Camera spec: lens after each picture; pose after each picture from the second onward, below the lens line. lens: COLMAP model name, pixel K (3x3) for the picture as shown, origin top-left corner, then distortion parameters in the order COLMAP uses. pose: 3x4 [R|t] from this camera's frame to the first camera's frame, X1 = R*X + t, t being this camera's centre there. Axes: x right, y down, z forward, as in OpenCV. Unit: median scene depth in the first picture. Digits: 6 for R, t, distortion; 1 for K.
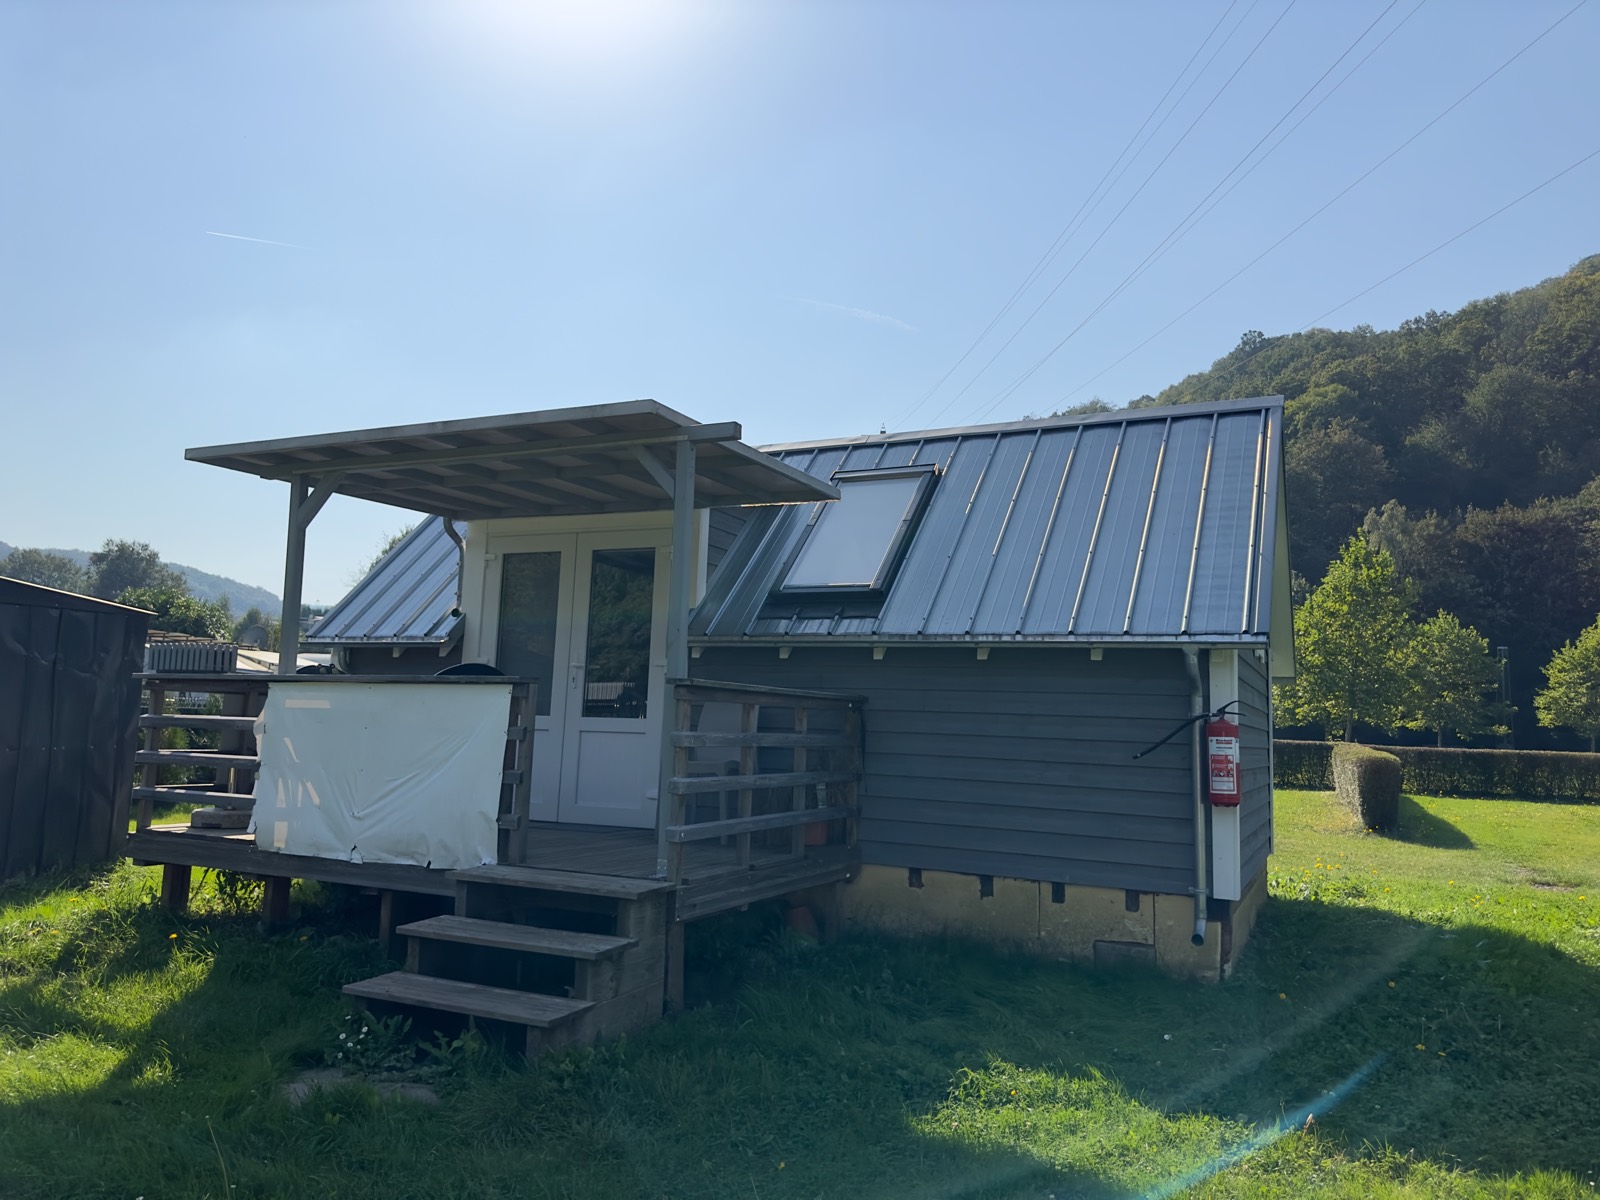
lens RADIAL K [[1111.7, 0, 800.0], [0, 1111.7, 600.0], [0, 0, 1]] dist [0.090703, -0.098622]
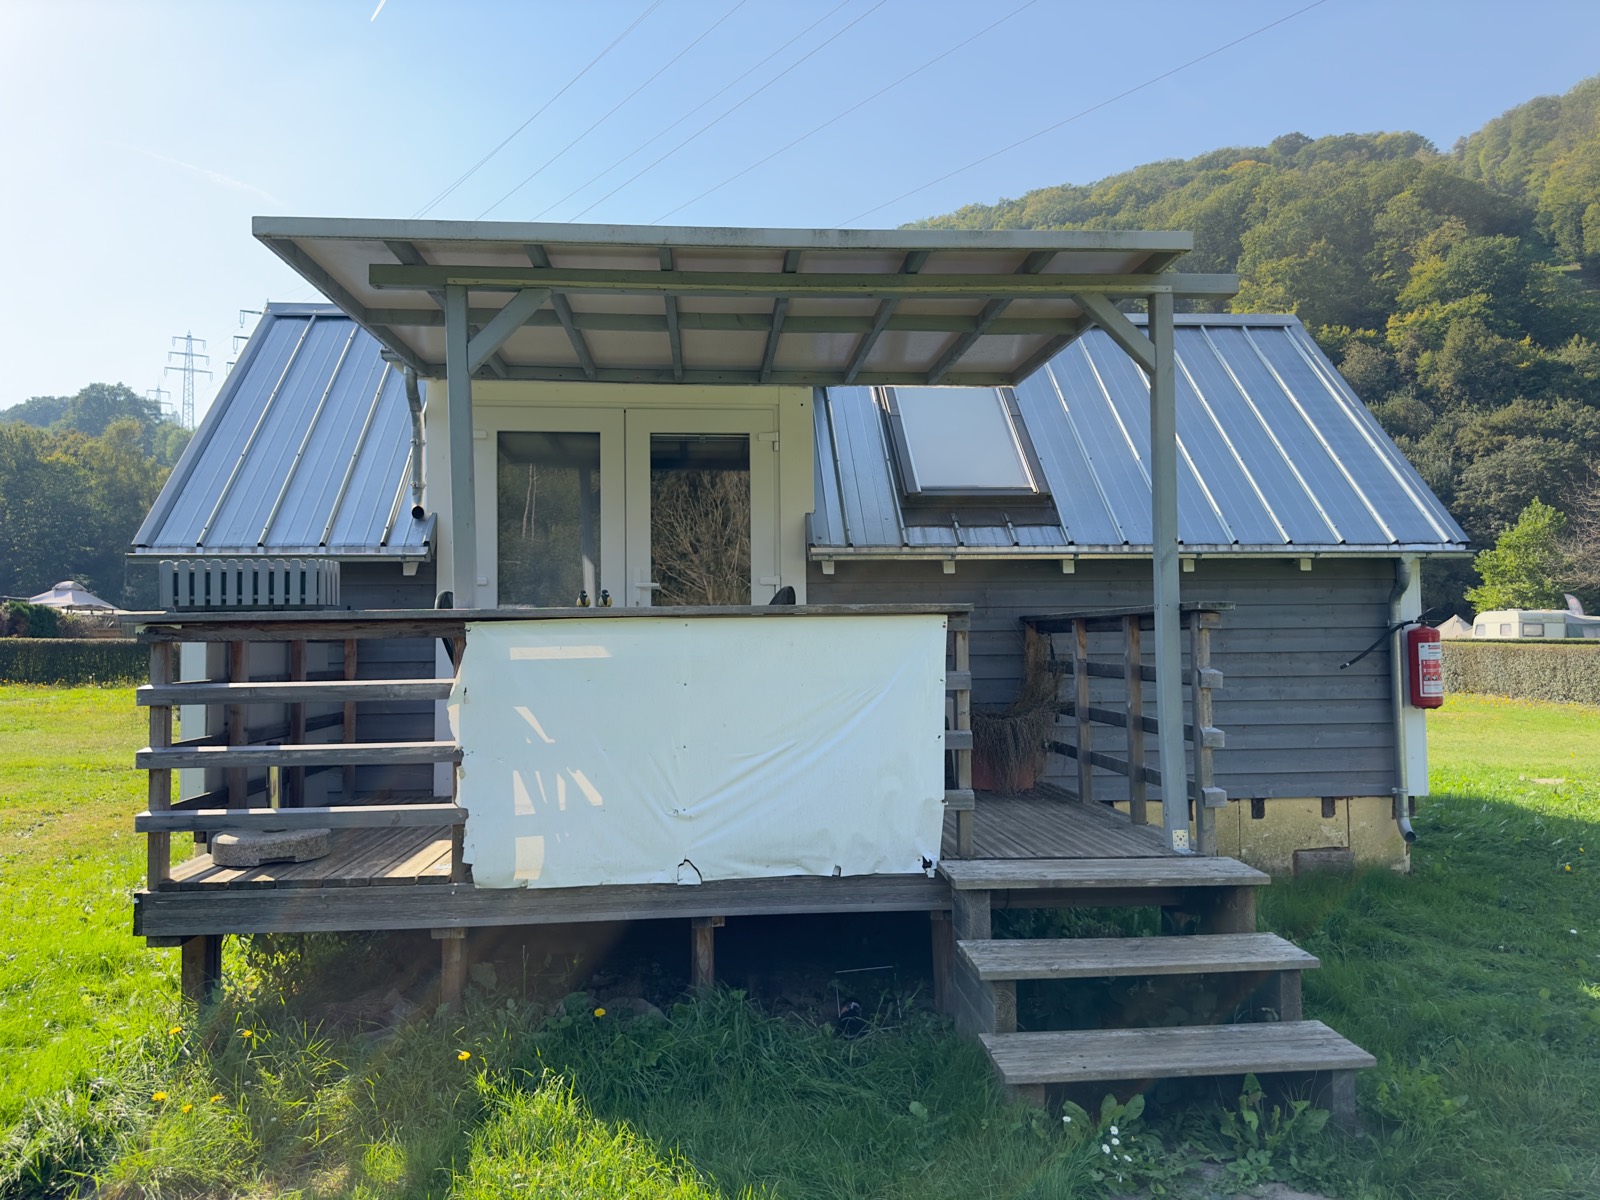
lens RADIAL K [[1111.7, 0, 800.0], [0, 1111.7, 600.0], [0, 0, 1]] dist [0.090703, -0.098622]
pose [[0.866492, -0.025191, 0.498555, -0.619768], [-0.015999, 0.996811, 0.078173, 0.009921], [-0.498934, -0.075713, 0.863326, 0.375810]]
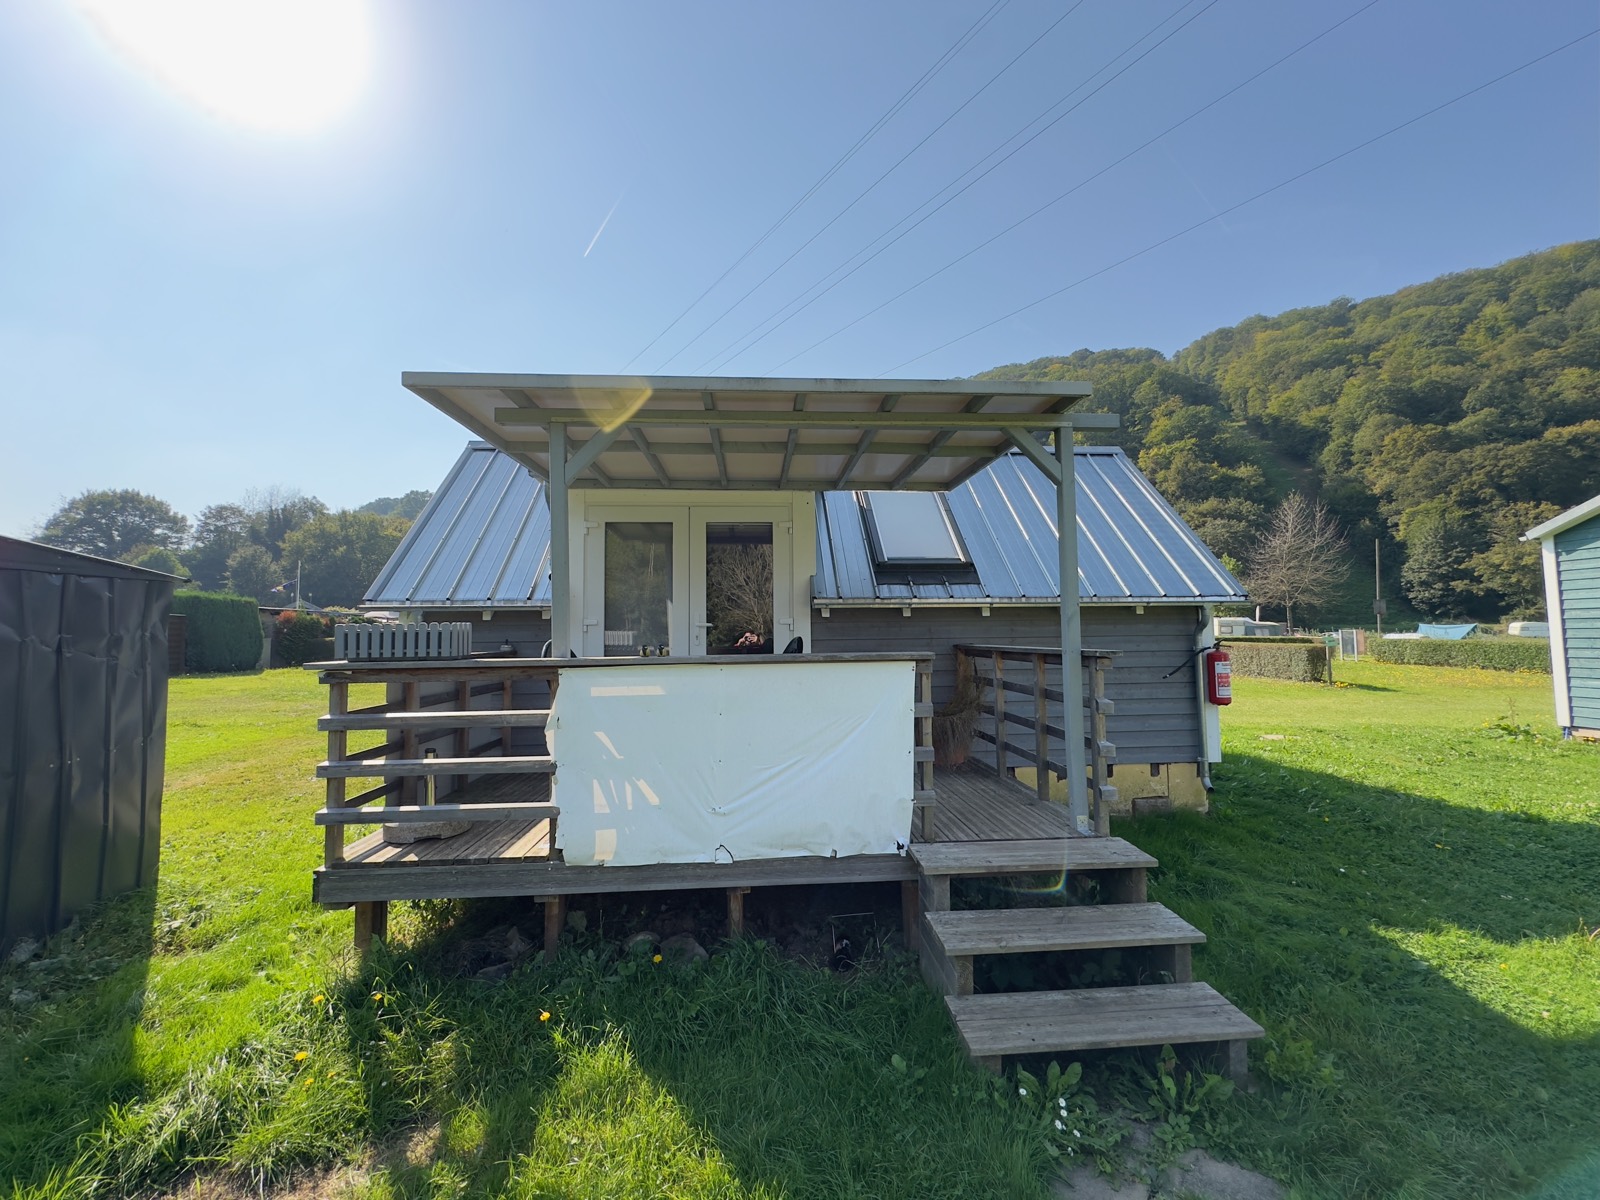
lens RADIAL K [[630.9, 0, 800.7], [0, 630.9, 604.5], [0, 0, 1]] dist [0.003536, 0.000546]
pose [[0.871356, -0.021091, 0.490197, -0.544189], [-0.015154, 0.997442, 0.069852, -0.009802], [-0.490416, -0.068295, 0.868808, 0.506436]]
